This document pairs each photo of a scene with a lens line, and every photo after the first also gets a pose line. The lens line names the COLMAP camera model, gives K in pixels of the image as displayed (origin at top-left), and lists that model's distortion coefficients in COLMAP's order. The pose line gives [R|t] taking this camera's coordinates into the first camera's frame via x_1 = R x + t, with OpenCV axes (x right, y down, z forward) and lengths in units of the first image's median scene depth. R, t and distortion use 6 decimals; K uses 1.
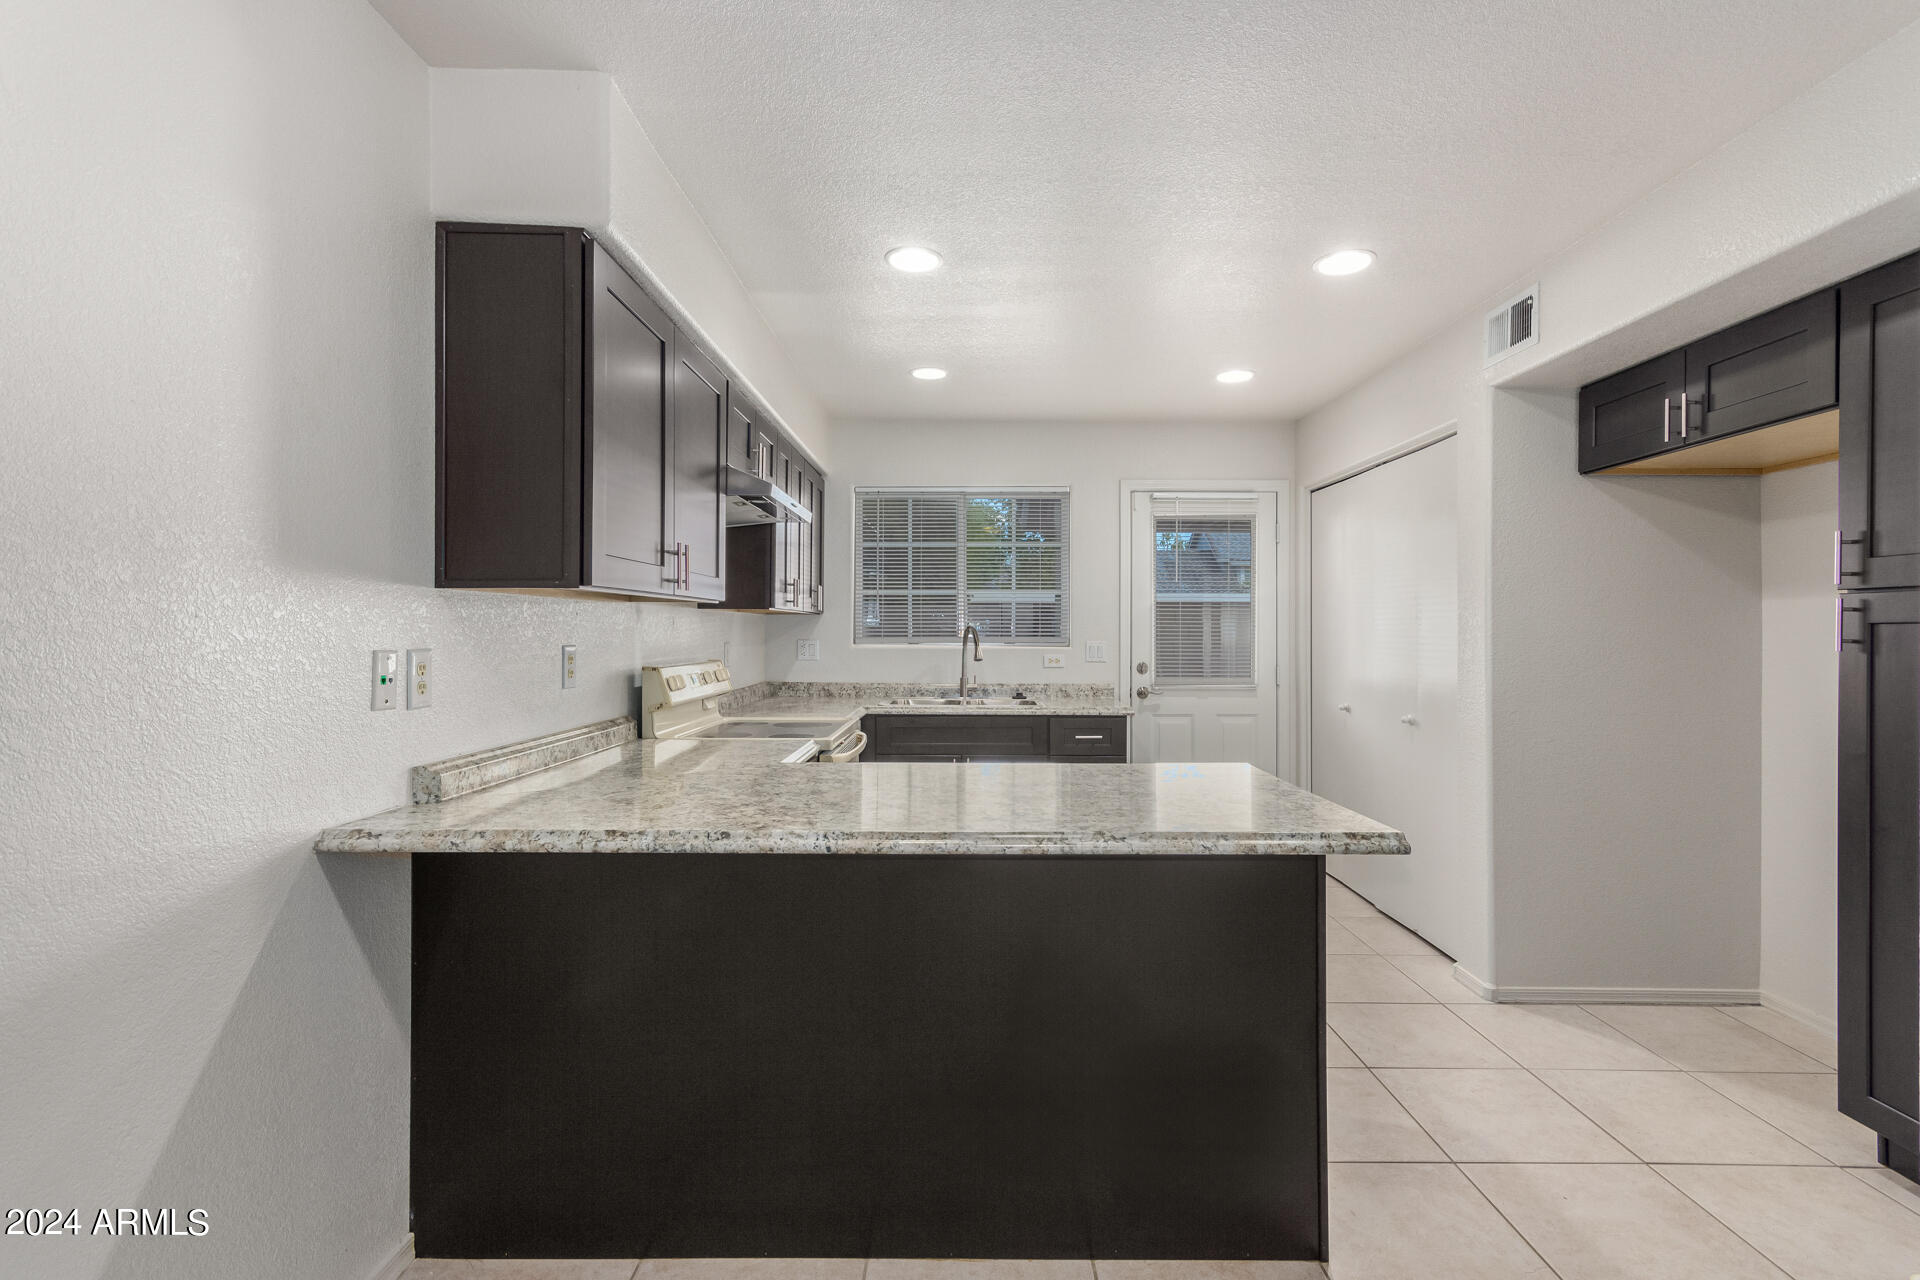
lens RADIAL K [[890.1, 0, 974.4], [0, 890.1, 626.8], [0, 0, 1]] dist [0.004180, 0.001237]
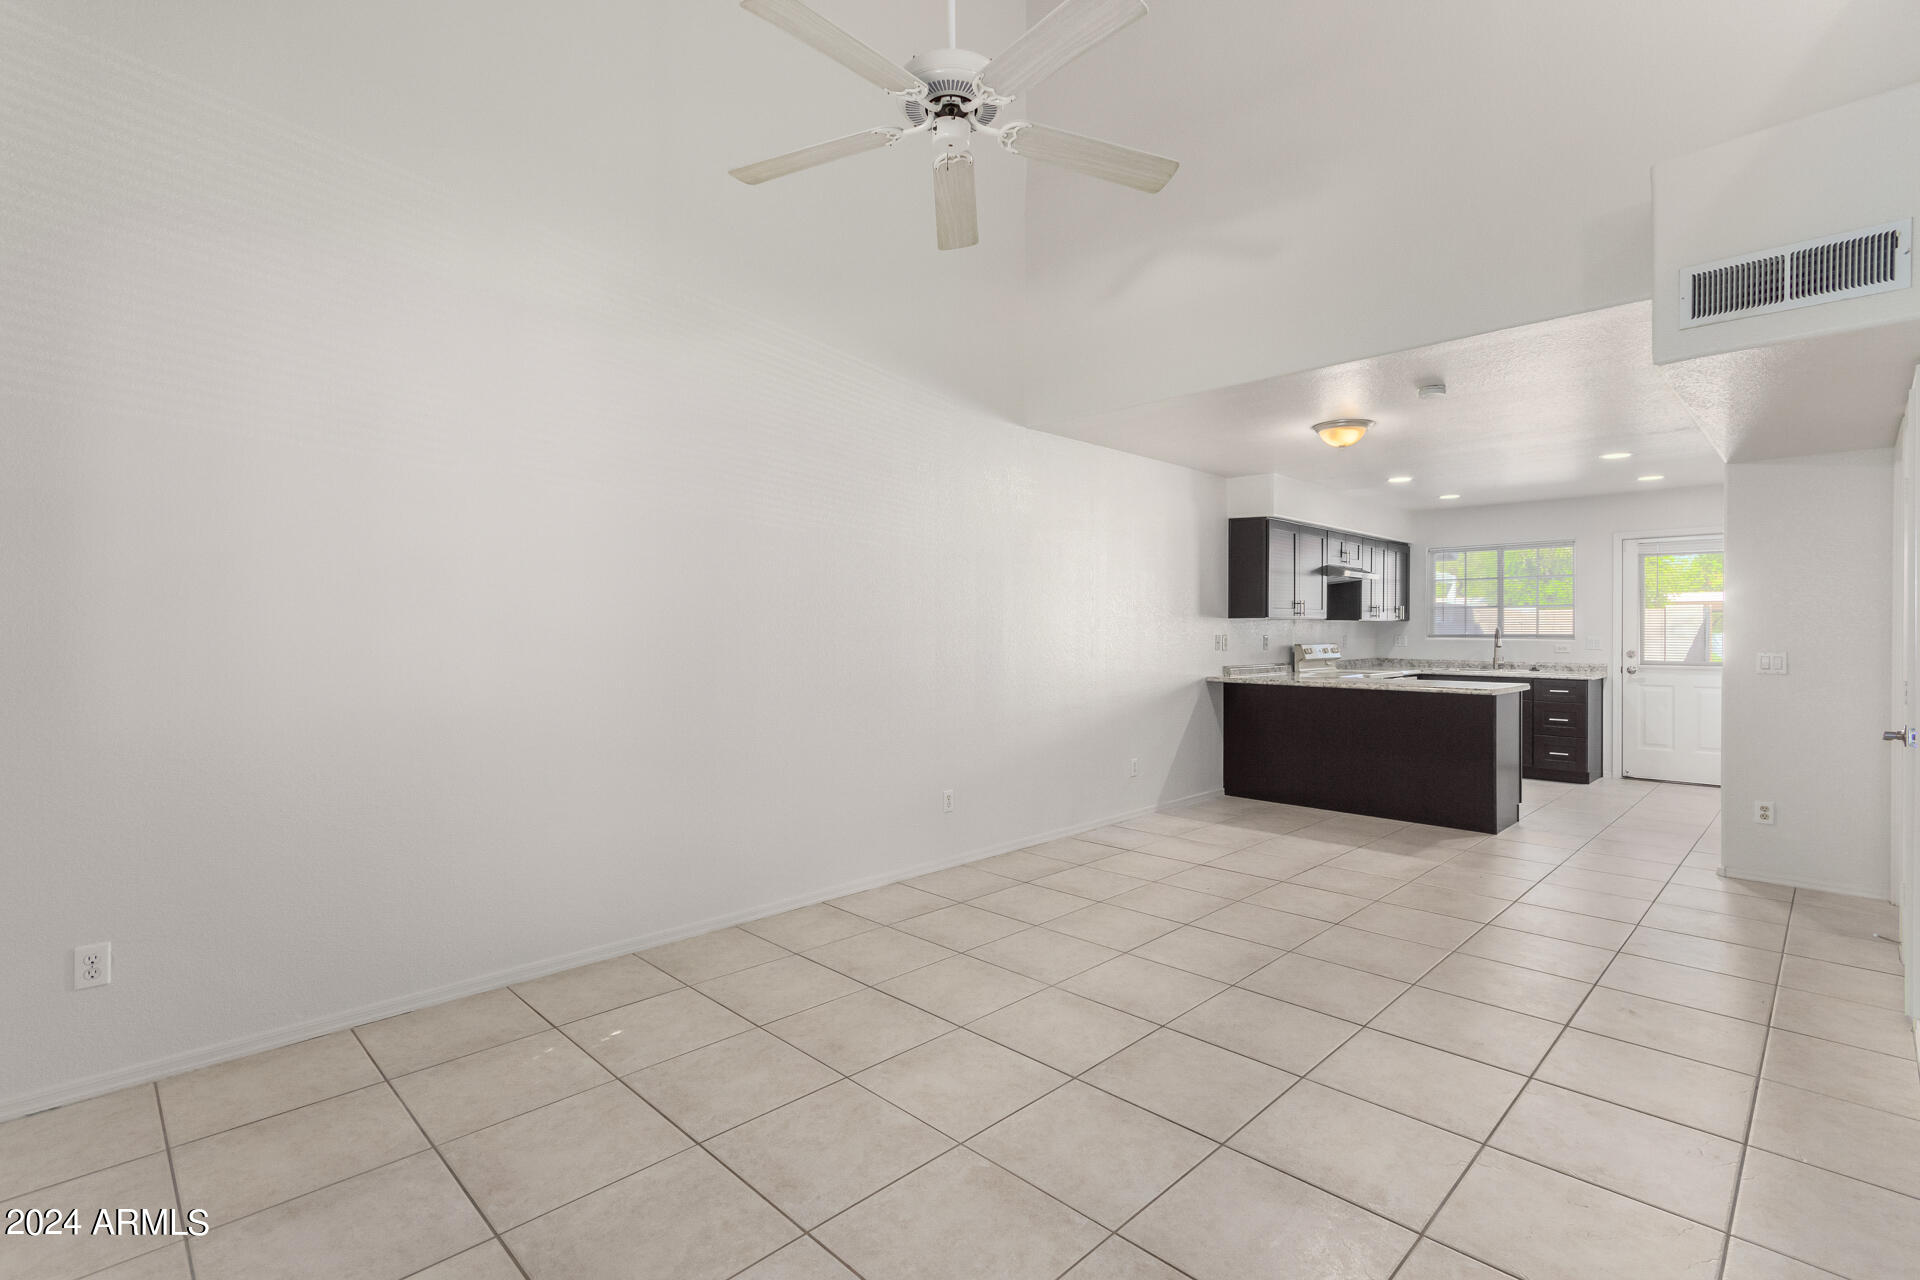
lens RADIAL K [[890.1, 0, 958.6], [0, 890.1, 633.6], [0, 0, 1]] dist [0.004180, 0.001237]
pose [[0.703854, 0.002774, -0.710340, 0.595619], [0.003538, 0.999966, 0.007410, -0.005643], [0.710336, -0.007729, 0.703820, -1.156743]]
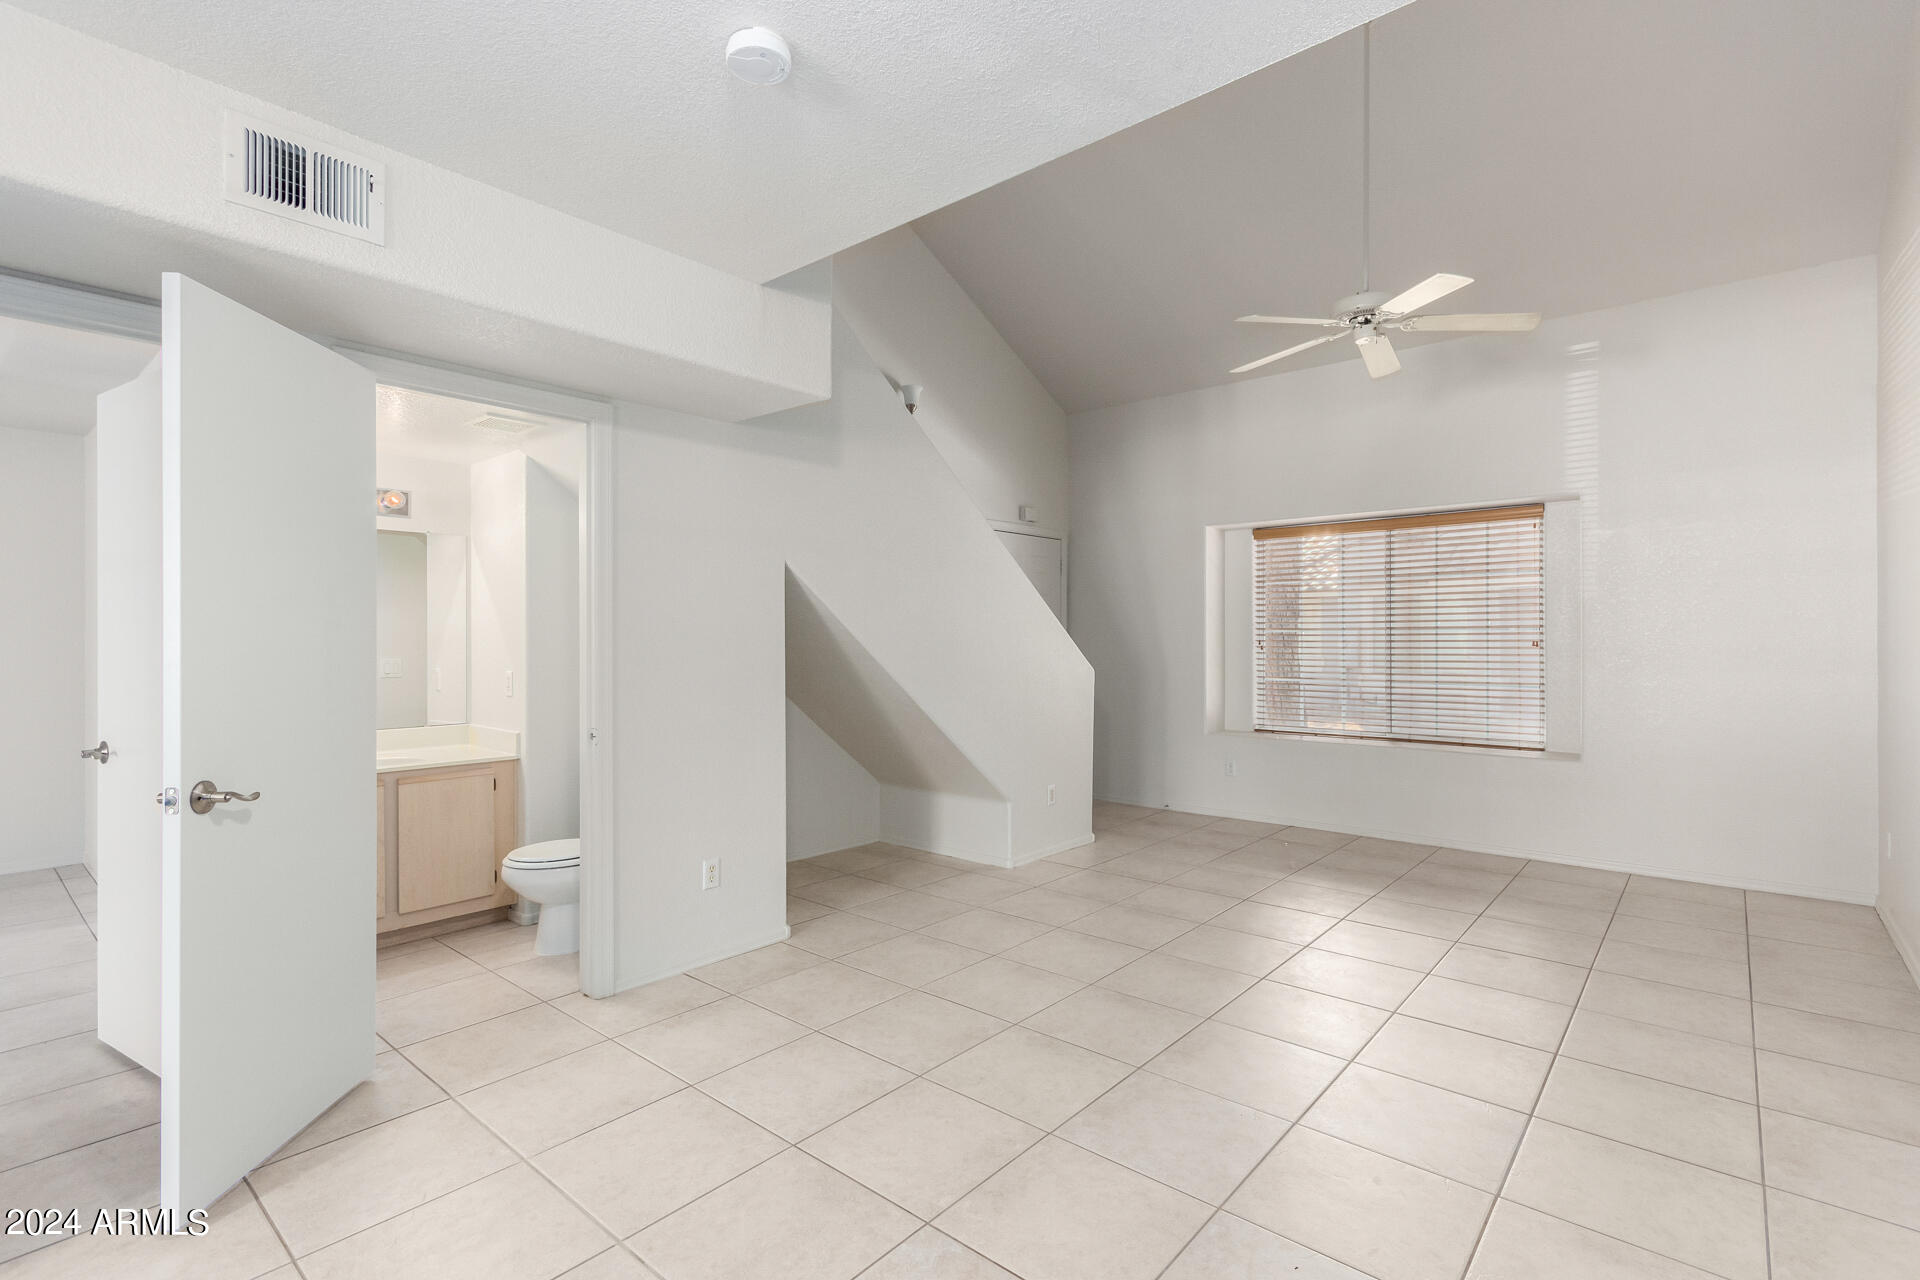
lens RADIAL K [[890.1, 0, 964.8], [0, 890.1, 637.1], [0, 0, 1]] dist [0.004180, 0.001237]
pose [[-0.751947, -0.000051, 0.659224, -0.163998], [-0.003370, 0.999987, -0.003766, 0.000075], [-0.659215, -0.005053, -0.751937, 0.334080]]
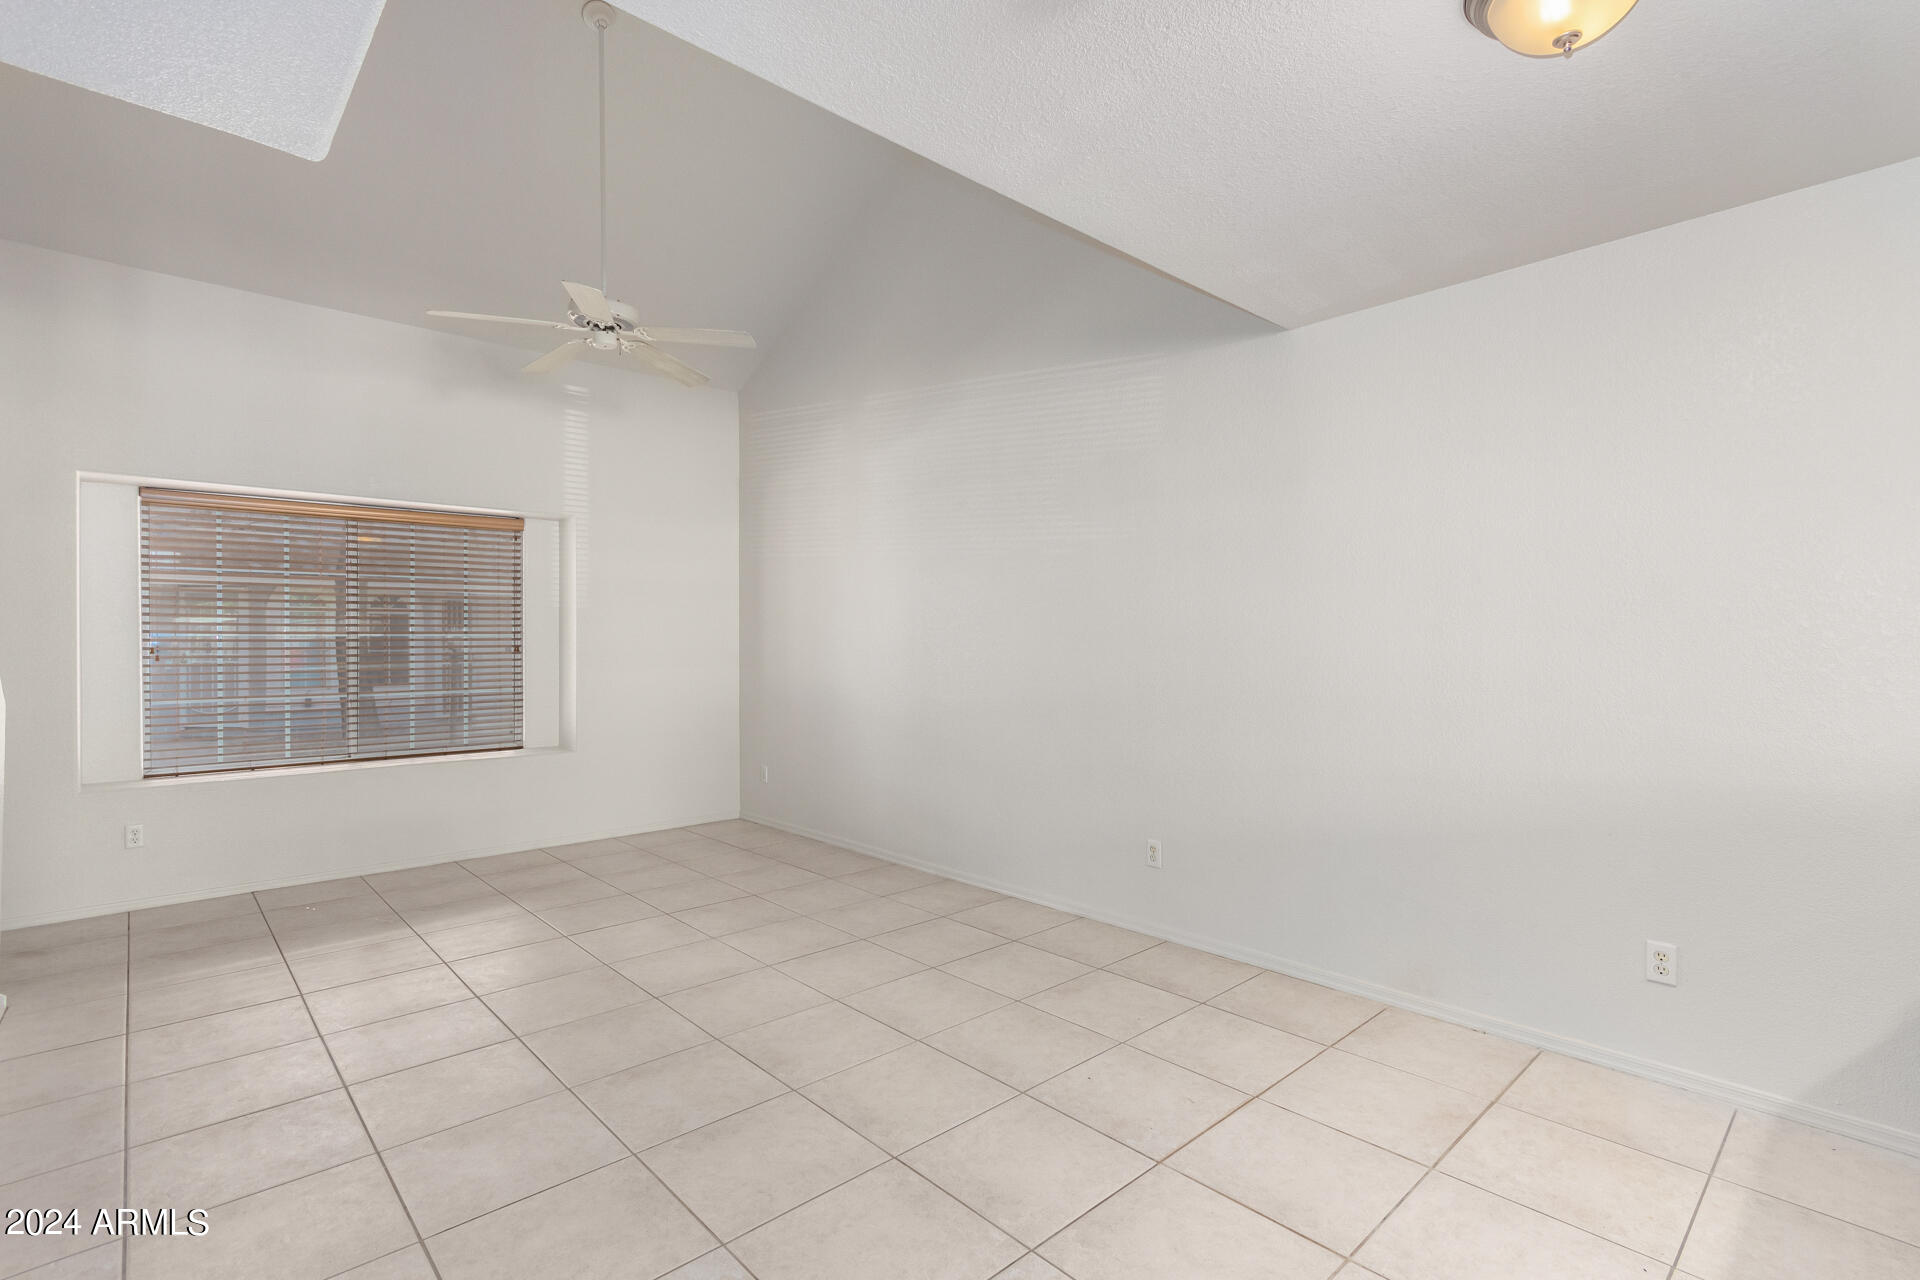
lens RADIAL K [[890.1, 0, 975.2], [0, 890.1, 641.7], [0, 0, 1]] dist [0.004180, 0.001237]
pose [[-0.734730, -0.000983, -0.678359, 0.532097], [0.005627, 0.999956, -0.007544, 0.004922], [0.678337, -0.009360, -0.734692, 0.302484]]
